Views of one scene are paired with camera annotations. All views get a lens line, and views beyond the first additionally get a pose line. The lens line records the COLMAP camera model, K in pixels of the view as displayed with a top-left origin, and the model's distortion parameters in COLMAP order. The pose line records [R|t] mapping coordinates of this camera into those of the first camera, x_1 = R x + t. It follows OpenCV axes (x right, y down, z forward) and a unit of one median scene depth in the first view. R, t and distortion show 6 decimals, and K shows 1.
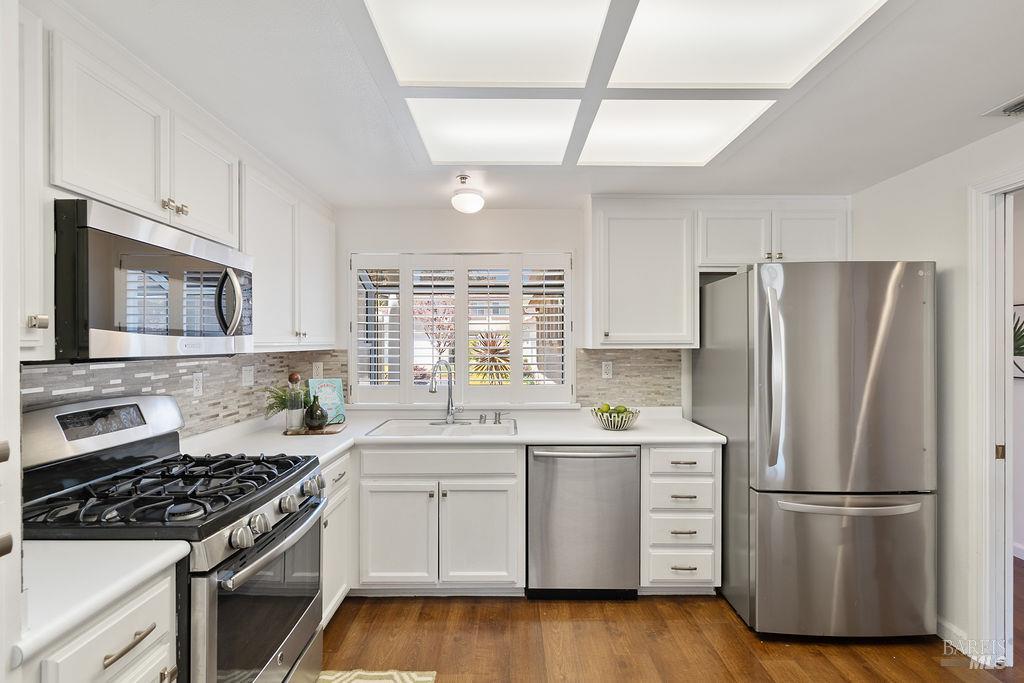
lens RADIAL K [[467.7, 0, 510.3], [0, 467.7, 342.7], [0, 0, 1]] dist [-0.006599, 0.002798]
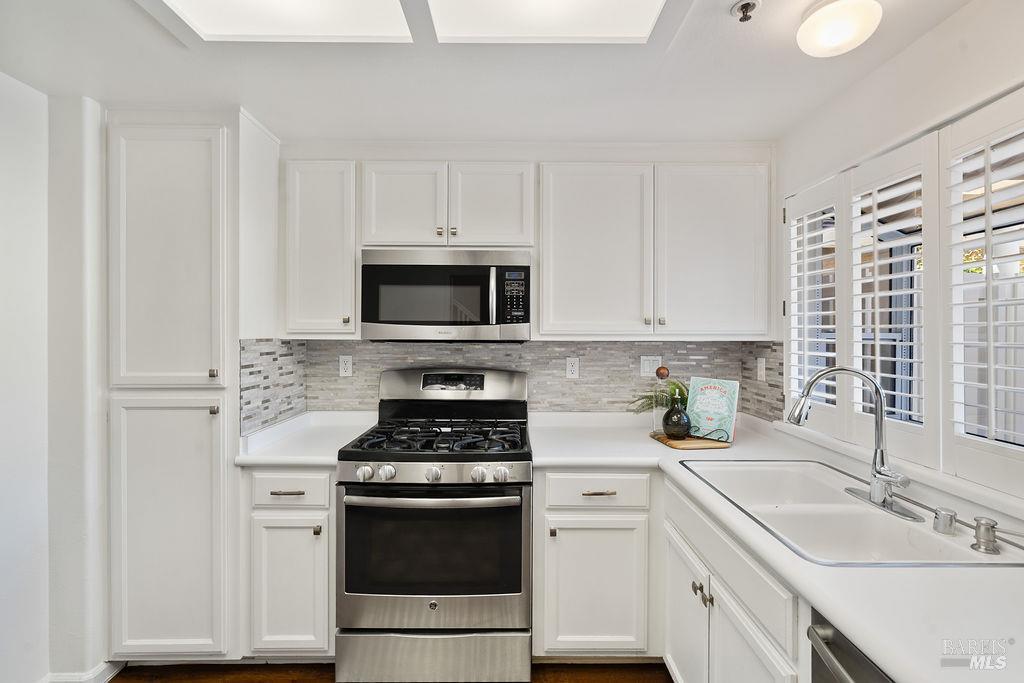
lens RADIAL K [[467.7, 0, 515.3], [0, 467.7, 333.3], [0, 0, 1]] dist [-0.006599, 0.002798]
pose [[-0.003765, 0.001449, -0.999992, 0.495070], [-0.003499, 0.999993, 0.001462, 0.004371], [0.999987, 0.003505, -0.003760, 0.915713]]
